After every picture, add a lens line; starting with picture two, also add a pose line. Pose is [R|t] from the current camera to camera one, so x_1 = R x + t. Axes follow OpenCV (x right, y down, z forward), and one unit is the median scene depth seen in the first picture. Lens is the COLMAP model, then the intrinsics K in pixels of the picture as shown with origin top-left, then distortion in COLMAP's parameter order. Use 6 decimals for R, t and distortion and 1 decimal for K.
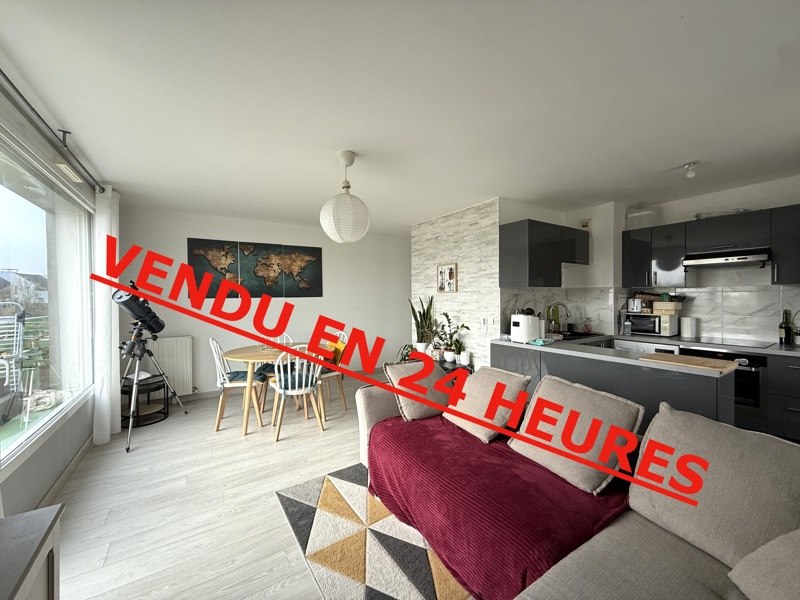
lens RADIAL K [[318.5, 0, 398.9], [0, 318.5, 299.3], [0, 0, 1]] dist [-0.000612, -0.000372]
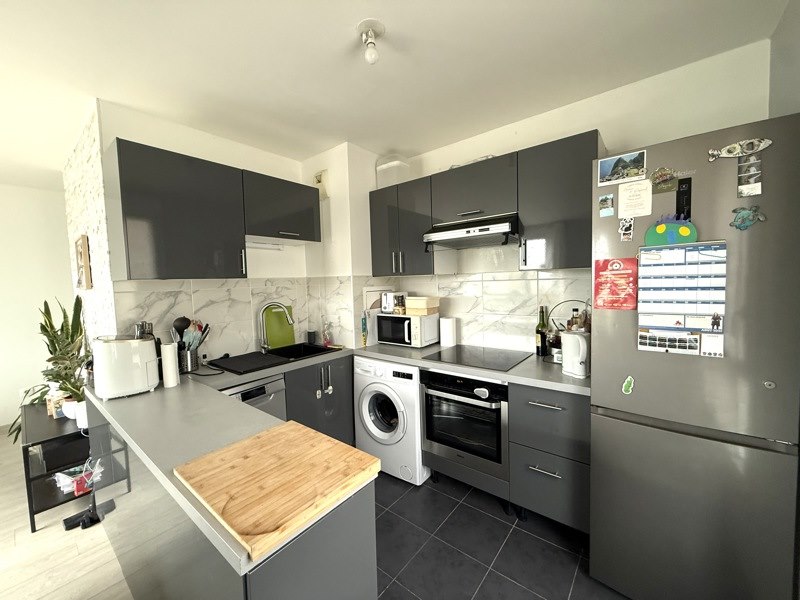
lens RADIAL K [[318.5, 0, 400.6], [0, 318.5, 300.3], [0, 0, 1]] dist [-0.000612, -0.000372]
pose [[0.946290, -0.040458, 0.320777, 0.584240], [0.024981, 0.998323, 0.052221, -0.021523], [-0.322352, -0.041403, 0.945714, 0.366168]]
